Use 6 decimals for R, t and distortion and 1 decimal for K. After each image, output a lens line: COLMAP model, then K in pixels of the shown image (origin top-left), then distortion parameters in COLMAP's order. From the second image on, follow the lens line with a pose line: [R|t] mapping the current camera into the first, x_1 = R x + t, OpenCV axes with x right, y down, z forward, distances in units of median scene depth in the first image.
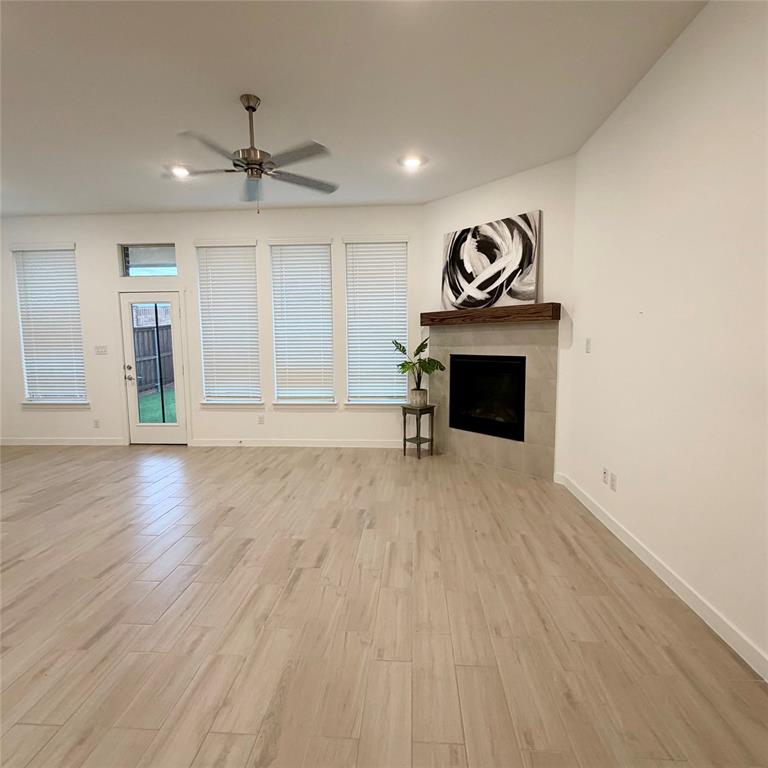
lens RADIAL K [[417.1, 0, 376.1], [0, 417.1, 380.7], [0, 0, 1]] dist [0.002268, -0.000198]
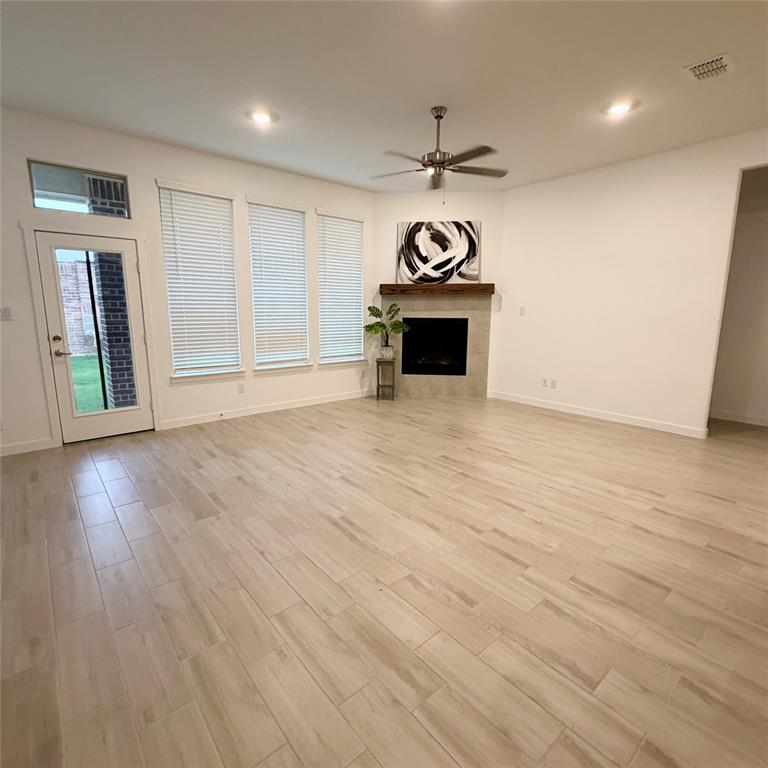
lens RADIAL K [[417.1, 0, 376.1], [0, 417.1, 380.7], [0, 0, 1]] dist [0.002268, -0.000198]
pose [[0.723949, -0.107560, 0.681417, -0.849364], [0.055757, 0.993662, 0.097610, 0.000199], [-0.687597, -0.032671, 0.725358, 0.119226]]
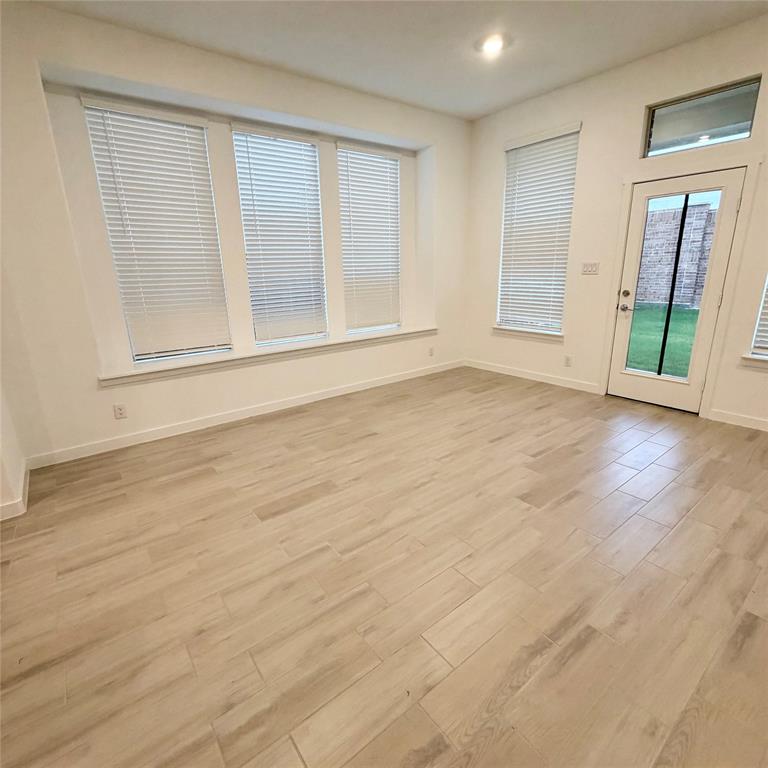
lens RADIAL K [[404.9, 0, 386.0], [0, 404.9, 382.5], [0, 0, 1]] dist [-0.001177, -0.000406]
pose [[0.667010, 0.197446, -0.718410, -0.408932], [-0.050959, 0.974077, 0.220400, -0.017789], [0.743304, -0.110400, 0.659781, 0.251031]]
